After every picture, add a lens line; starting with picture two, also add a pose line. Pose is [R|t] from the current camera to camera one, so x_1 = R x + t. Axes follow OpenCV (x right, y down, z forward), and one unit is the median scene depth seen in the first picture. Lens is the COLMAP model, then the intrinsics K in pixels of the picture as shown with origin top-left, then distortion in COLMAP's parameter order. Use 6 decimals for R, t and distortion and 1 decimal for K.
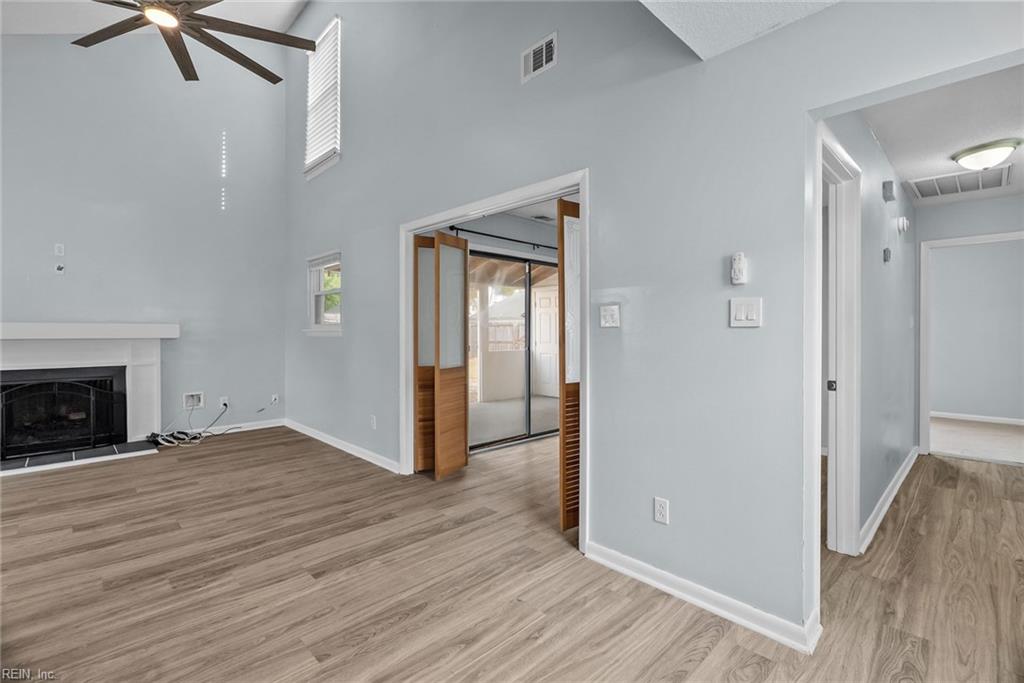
lens RADIAL K [[465.2, 0, 510.2], [0, 465.2, 336.5], [0, 0, 1]] dist [0.013592, 0.000167]
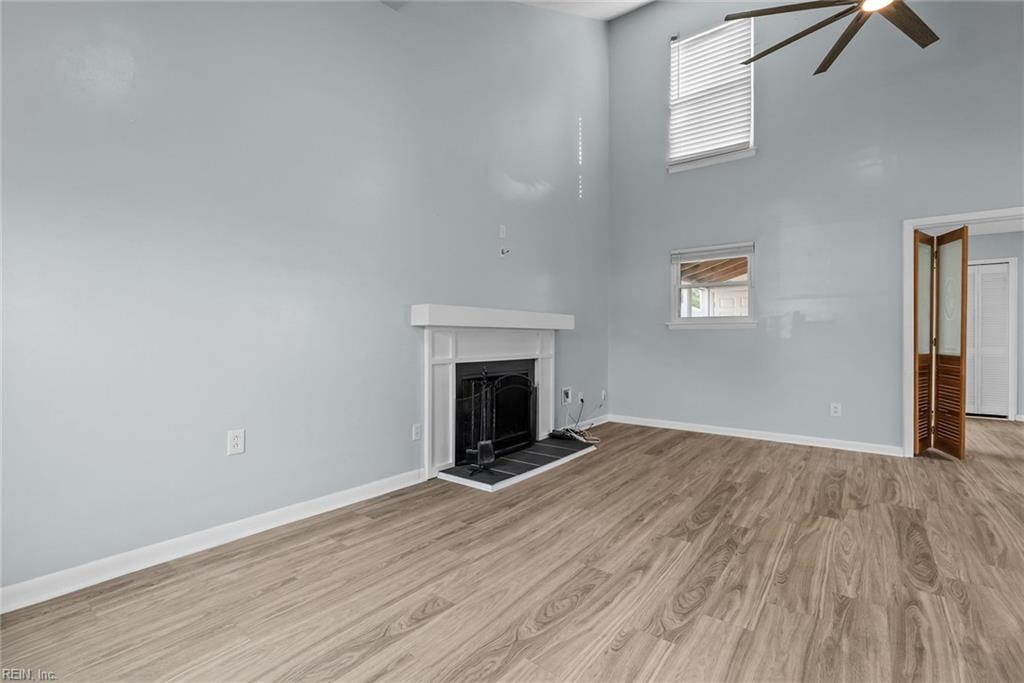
lens RADIAL K [[446.3, 0, 513.5], [0, 446.3, 351.9], [0, 0, 1]] dist [-0.014652, 0.000067]
pose [[0.987360, 0.000596, 0.158492, -0.998350], [-0.003829, 0.999791, 0.020094, 0.030990], [-0.158447, -0.020447, 0.987156, 0.122709]]
